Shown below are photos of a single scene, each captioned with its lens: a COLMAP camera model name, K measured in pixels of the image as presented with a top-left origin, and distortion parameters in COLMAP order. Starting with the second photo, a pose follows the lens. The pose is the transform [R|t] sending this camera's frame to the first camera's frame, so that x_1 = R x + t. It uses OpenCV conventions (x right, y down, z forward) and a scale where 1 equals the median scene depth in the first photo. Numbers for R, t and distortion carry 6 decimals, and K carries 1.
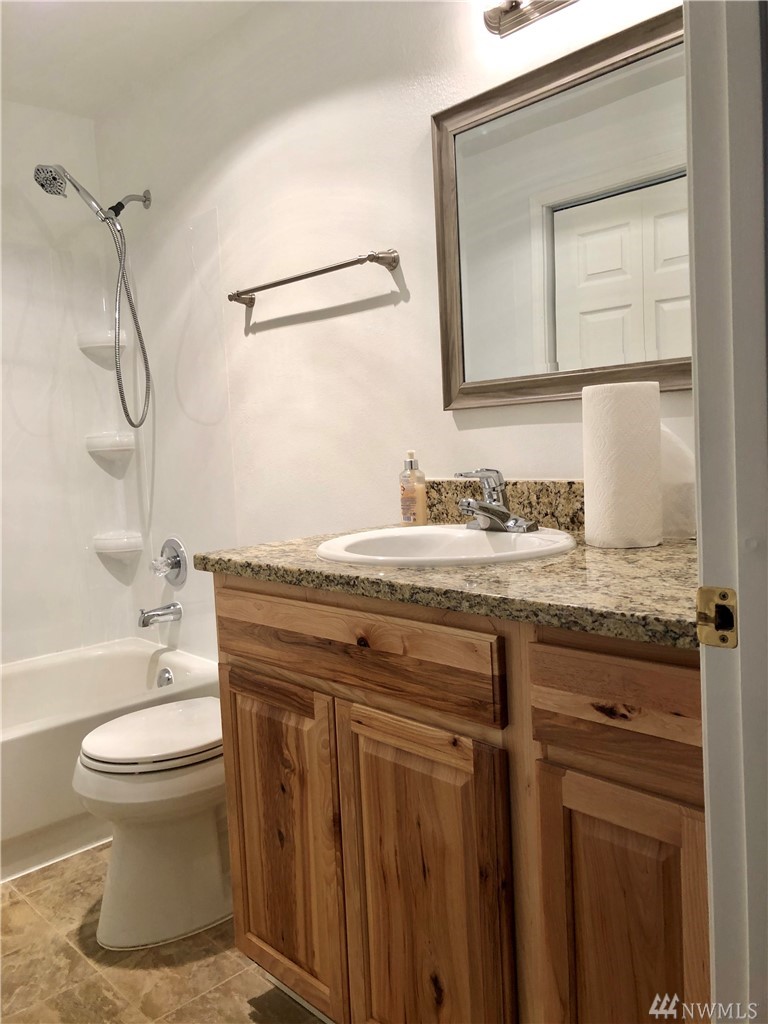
lens RADIAL K [[830.7, 0, 383.6], [0, 830.7, 483.2], [0, 0, 1]] dist [0.043893, -0.053052]
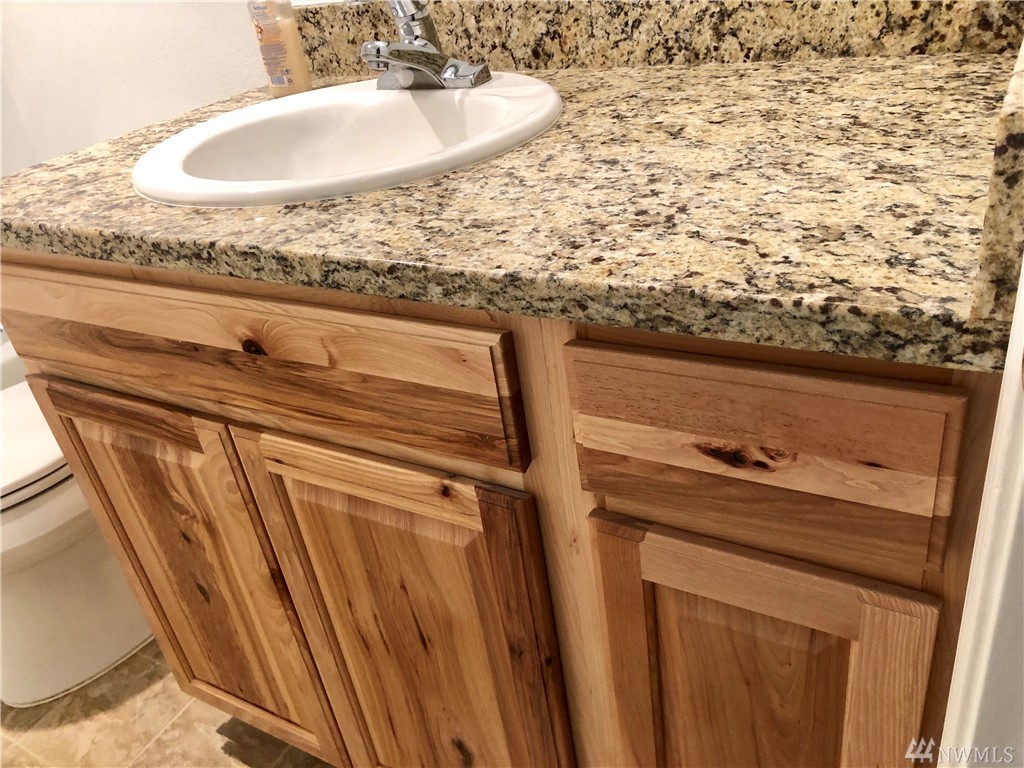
lens RADIAL K [[830.7, 0, 512.5], [0, 830.7, 375.4], [0, 0, 1]] dist [0.043893, -0.053052]
pose [[0.951780, -0.219902, 0.213910, 0.019159], [0.106466, 0.890704, 0.441940, -0.029304], [-0.287714, -0.397856, 0.871167, 0.459517]]
